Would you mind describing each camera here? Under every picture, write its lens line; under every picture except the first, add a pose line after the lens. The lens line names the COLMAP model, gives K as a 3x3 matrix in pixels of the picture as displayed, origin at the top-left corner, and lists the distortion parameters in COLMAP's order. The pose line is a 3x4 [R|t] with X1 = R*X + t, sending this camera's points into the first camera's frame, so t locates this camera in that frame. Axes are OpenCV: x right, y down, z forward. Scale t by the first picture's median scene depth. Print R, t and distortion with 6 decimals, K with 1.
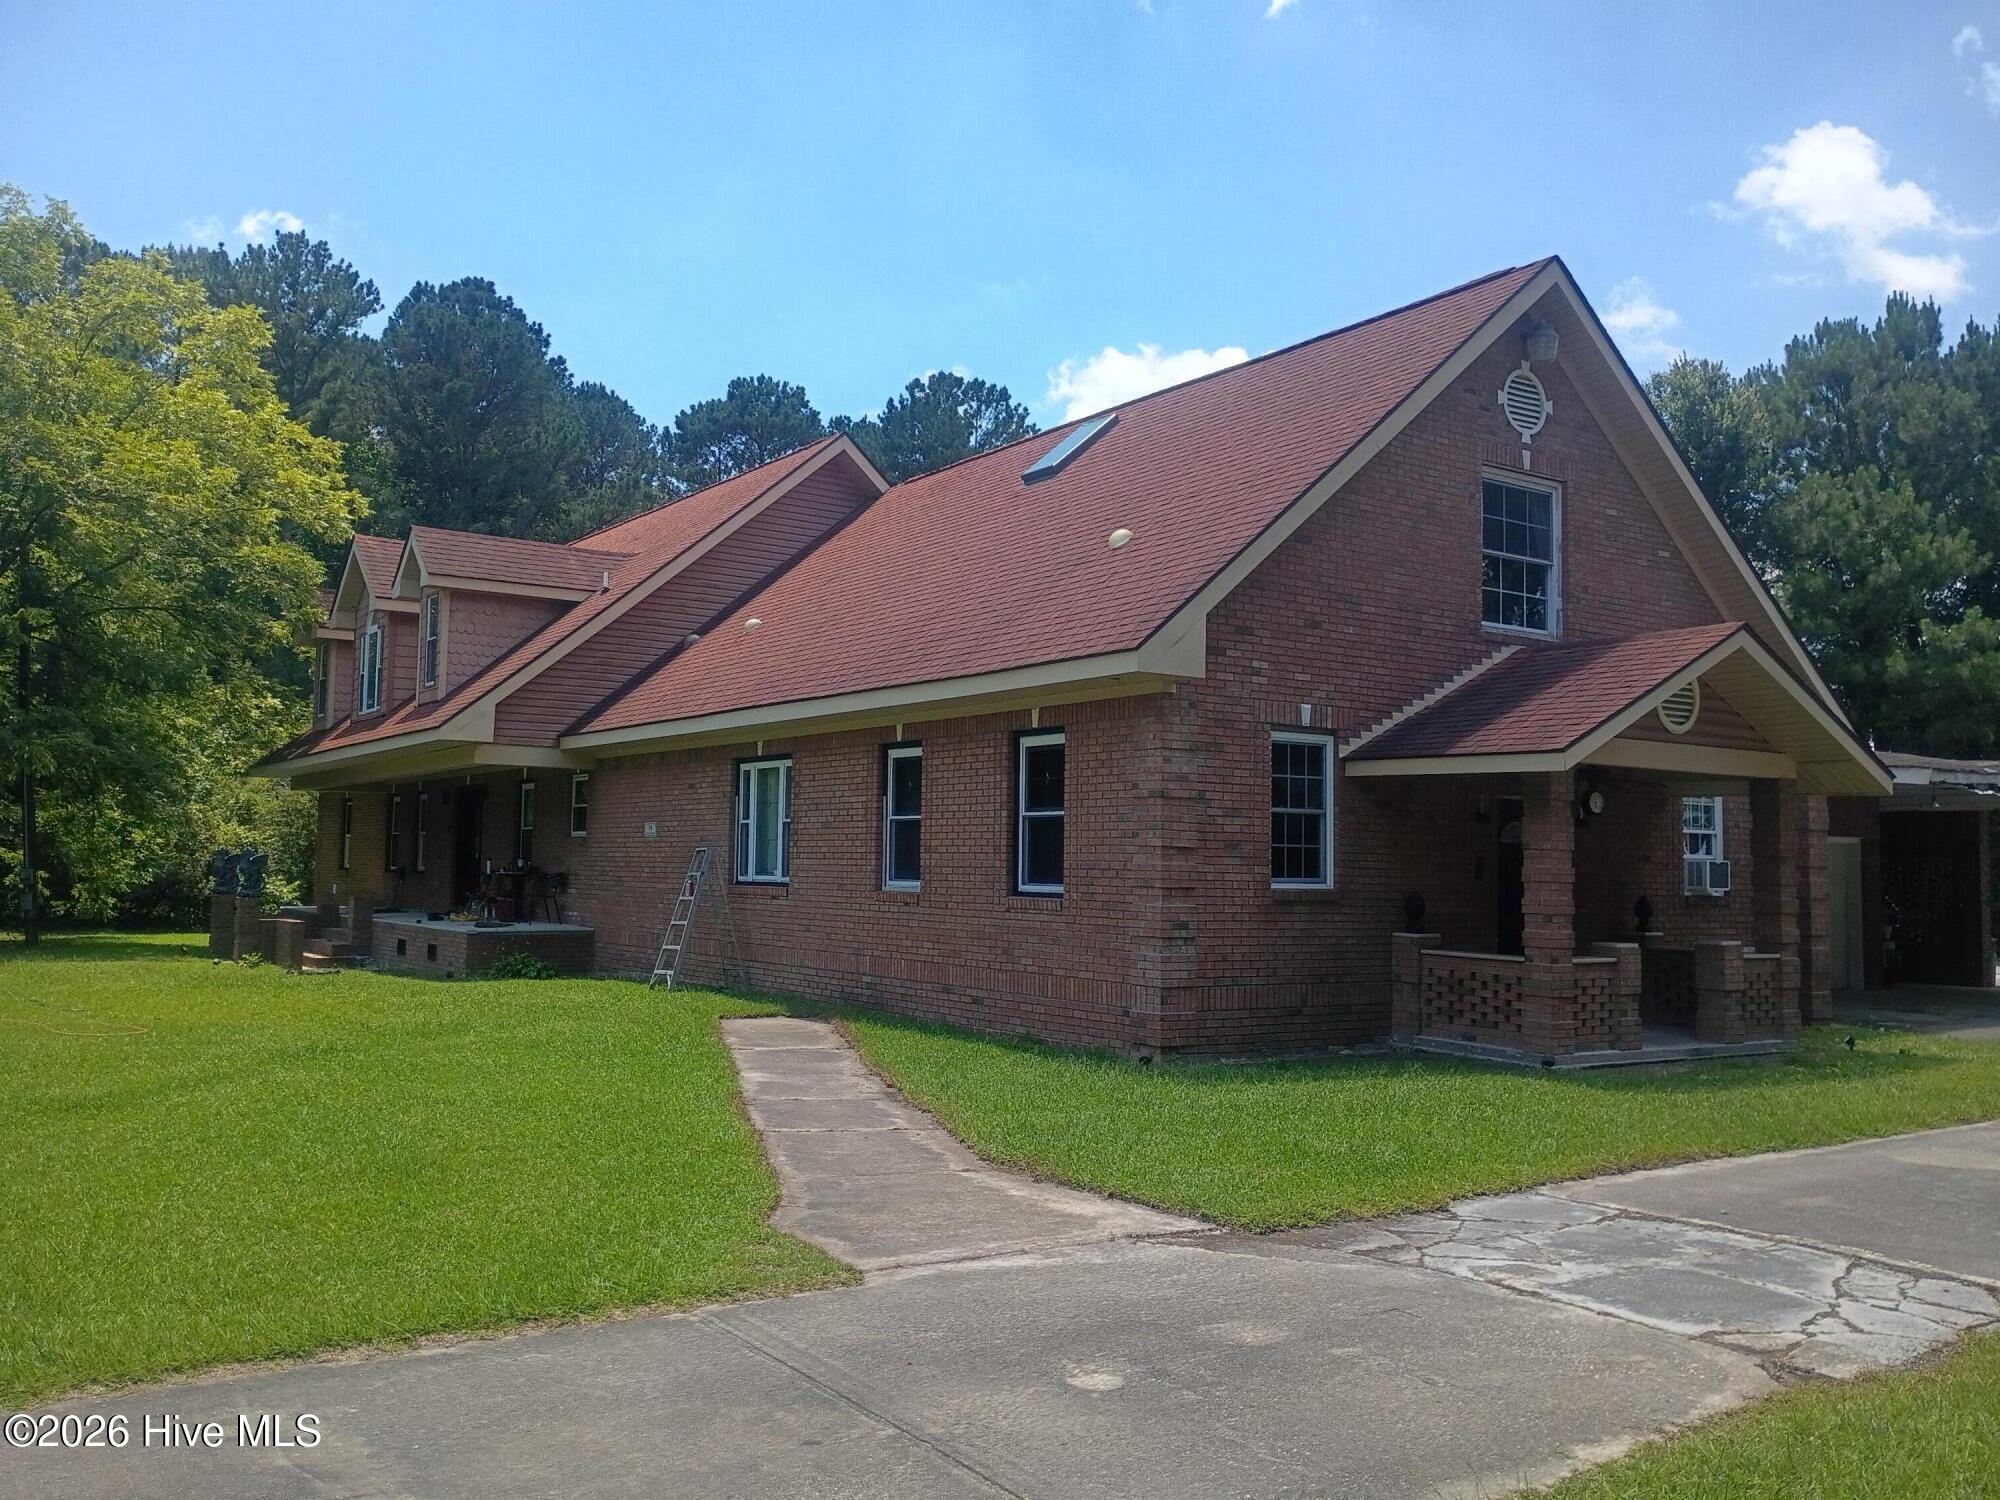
lens RADIAL K [[1627.1, 0, 1004.7], [0, 1627.1, 759.6], [0, 0, 1]] dist [0.050151, -0.068819]
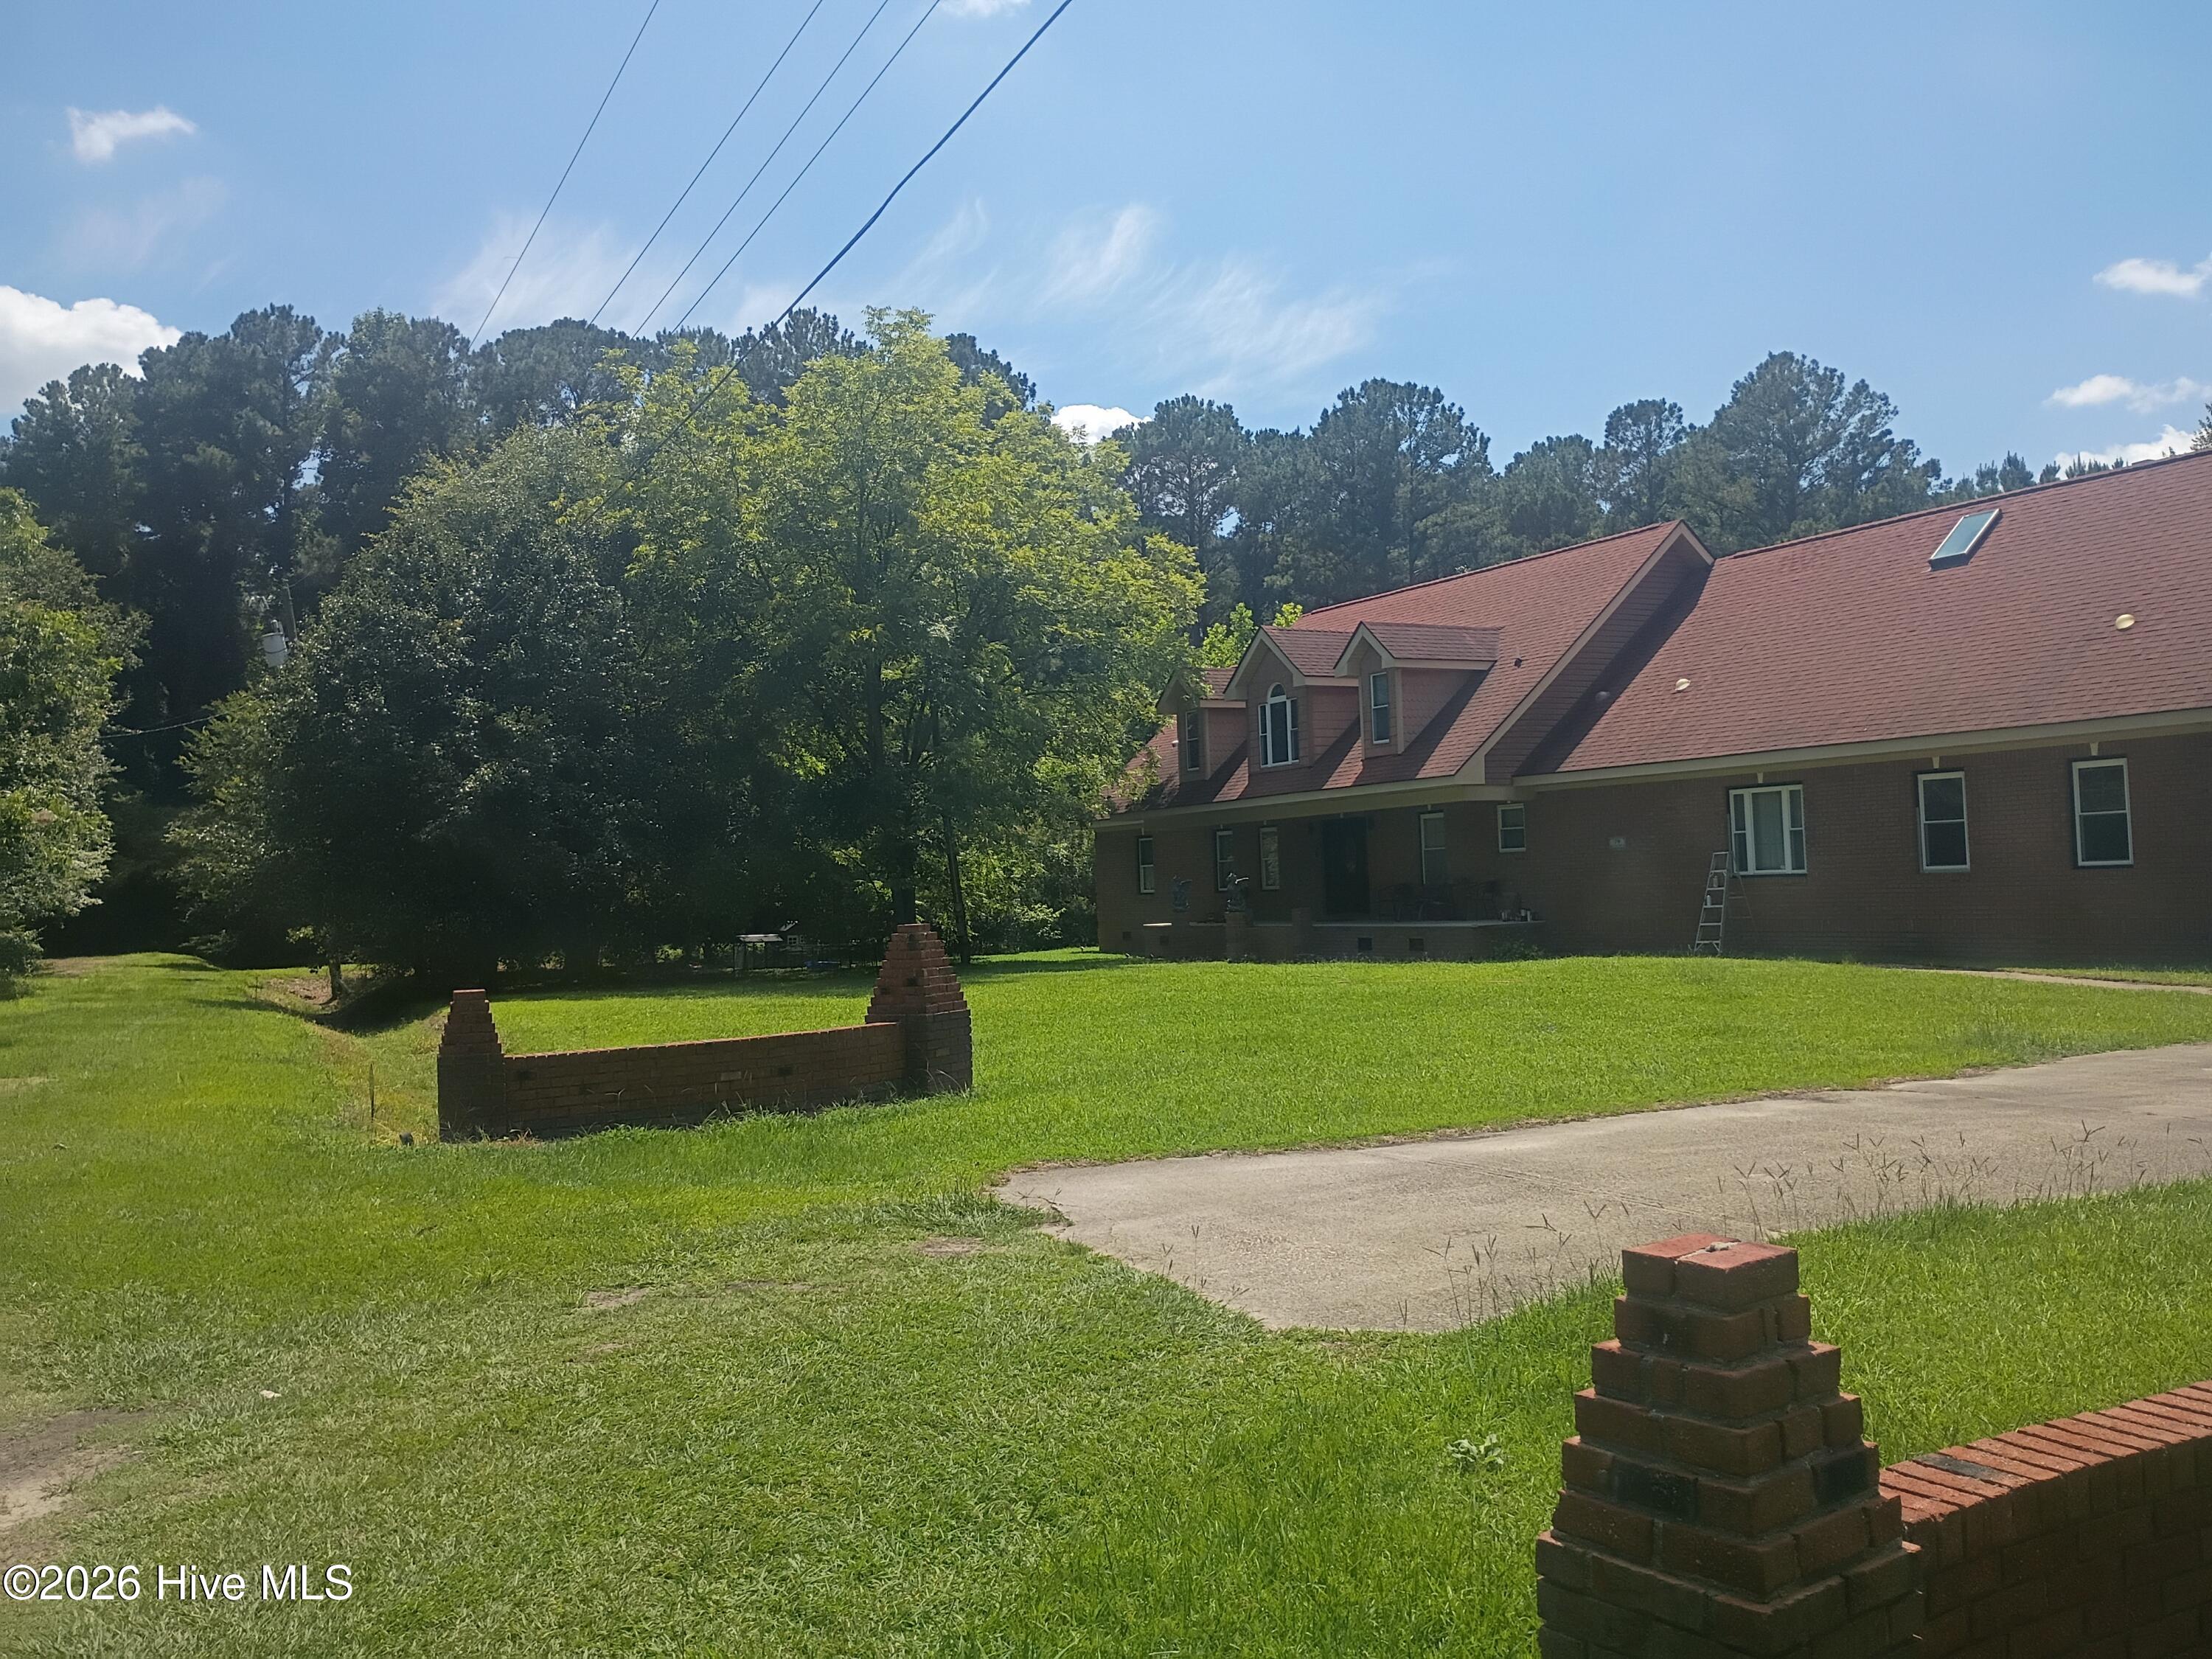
lens RADIAL K [[1799.6, 0, 1096.0], [0, 1799.6, 822.5], [0, 0, 1]] dist [0.050151, -0.068819]
pose [[0.994025, -0.057876, -0.092541, -0.148700], [0.060899, 0.997688, 0.030177, -0.013078], [0.090581, -0.035632, 0.995251, -0.151115]]
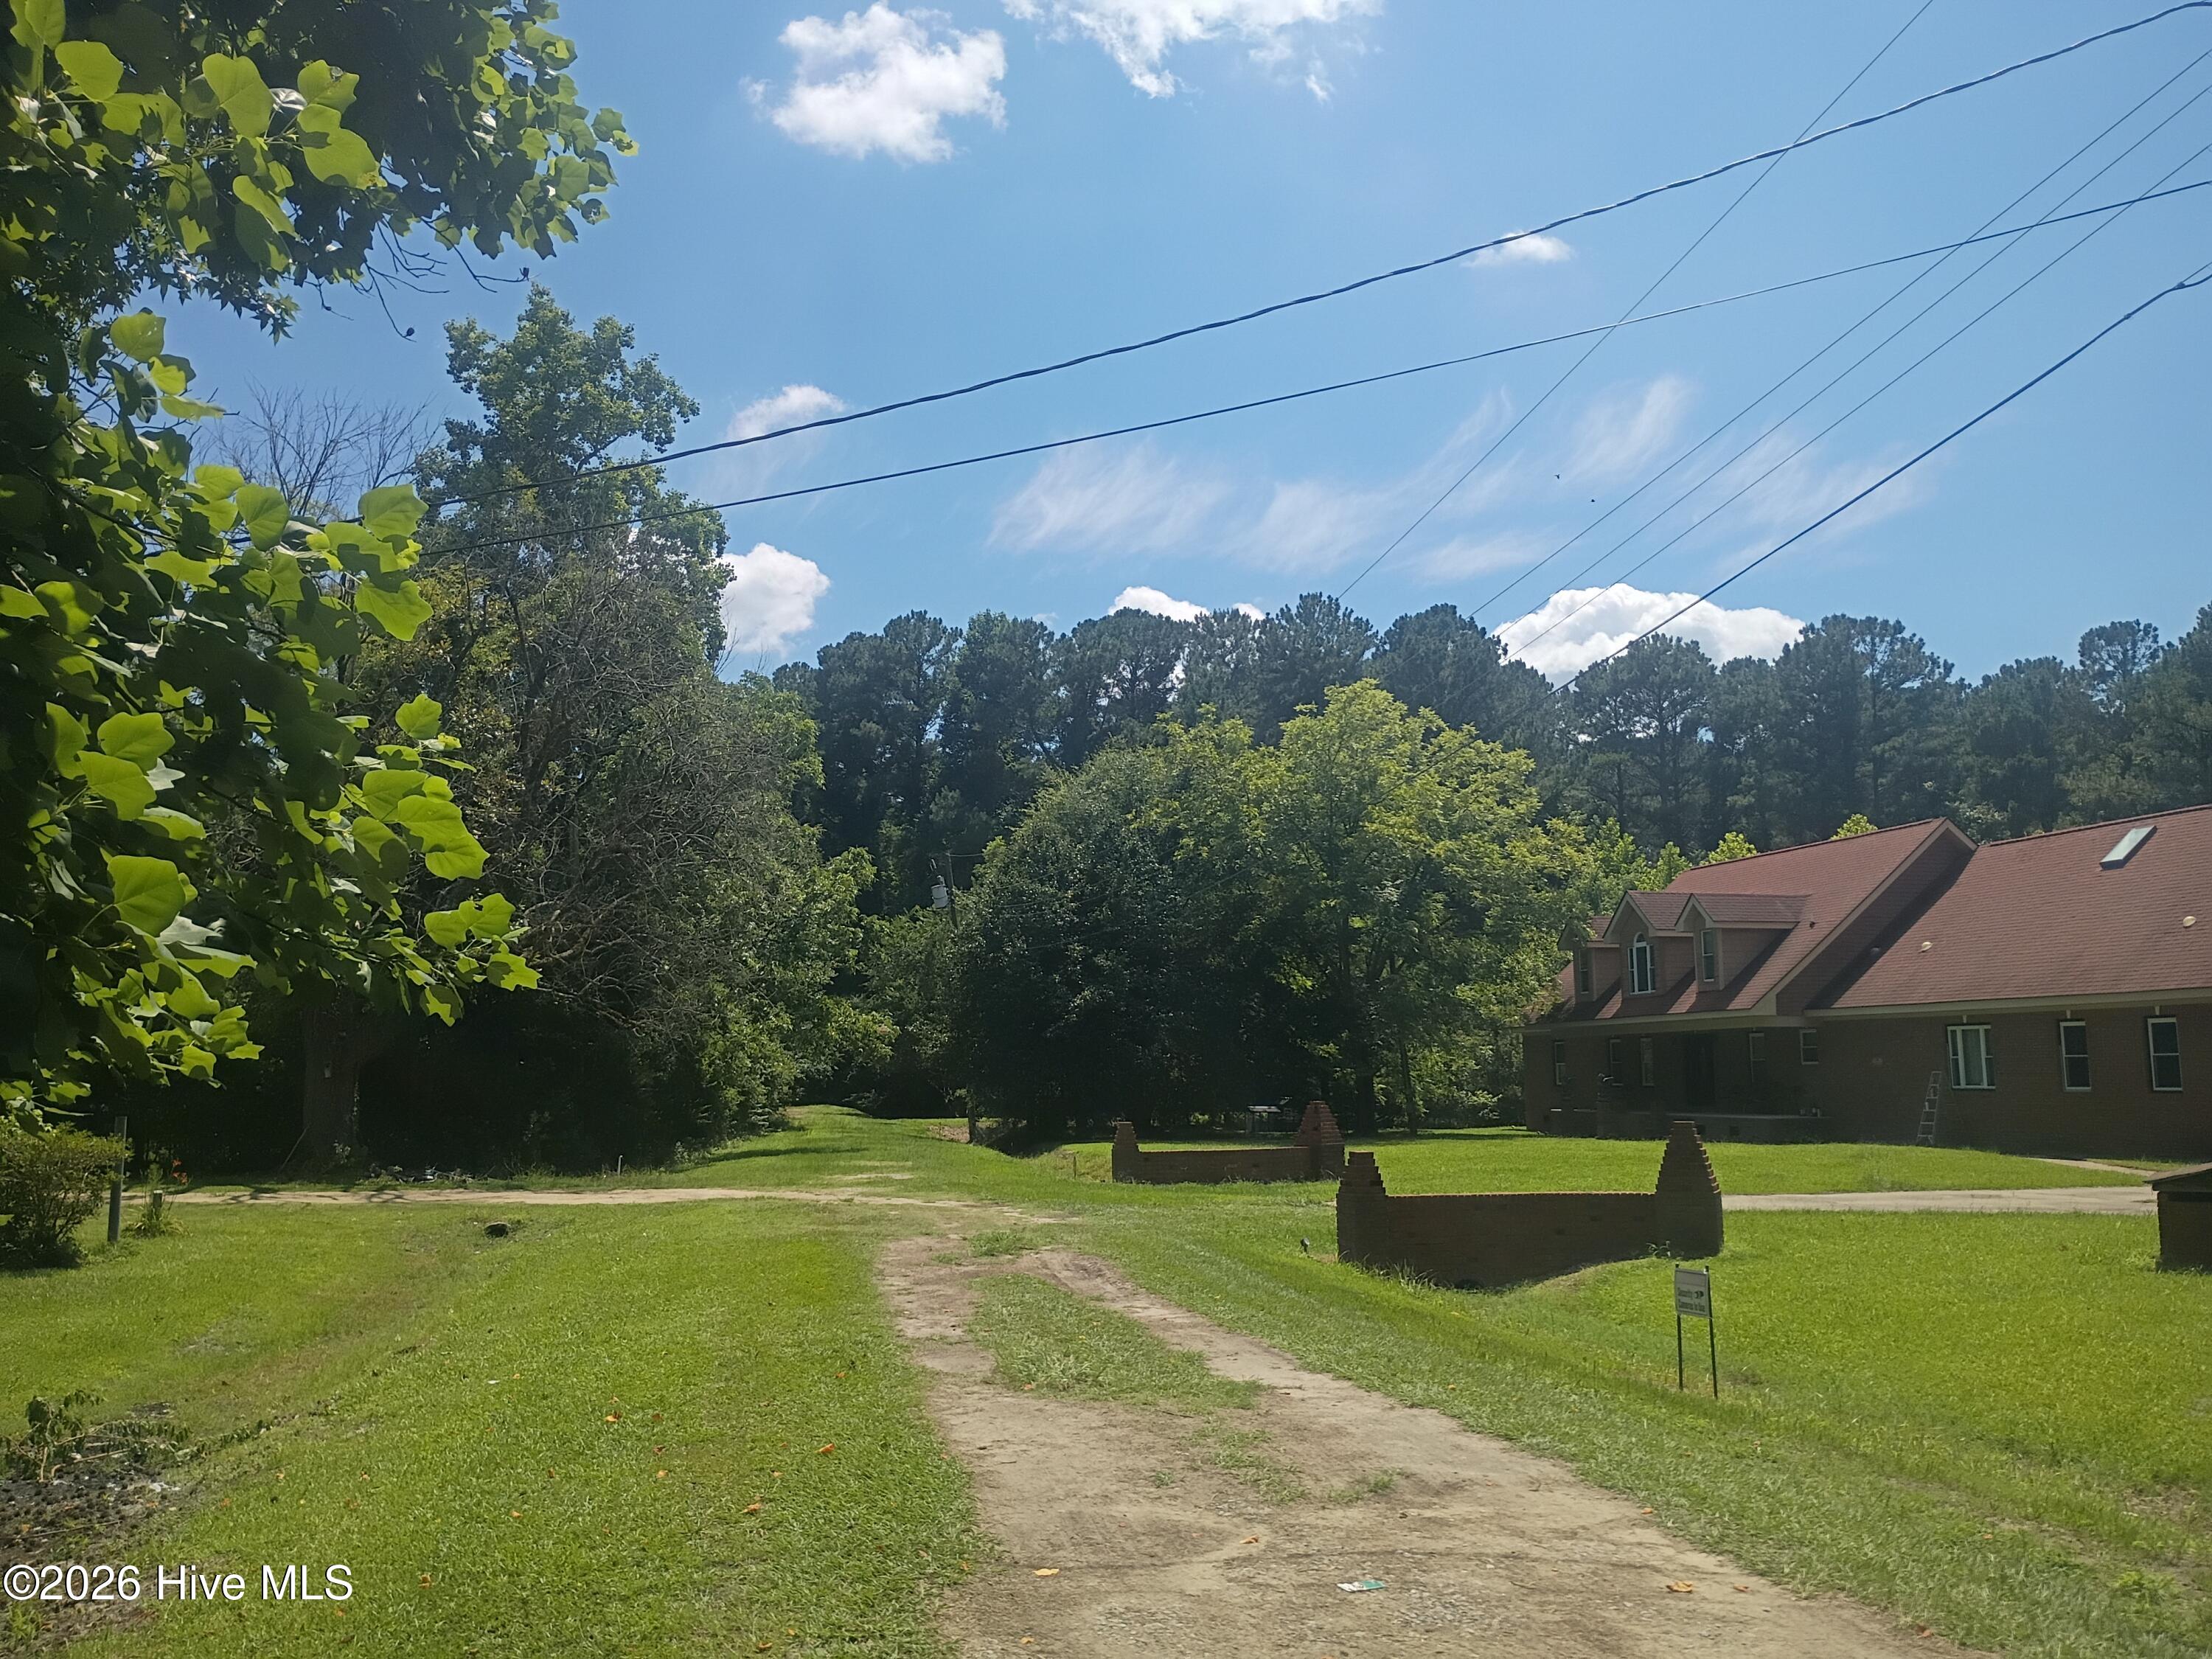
lens RADIAL K [[1799.6, 0, 1099.5], [0, 1799.6, 831.4], [0, 0, 1]] dist [0.050151, -0.068819]
pose [[0.928472, -0.073986, -0.363960, -0.079160], [0.048893, 0.995777, -0.077696, -0.029112], [0.368171, 0.054343, 0.928169, -0.361348]]
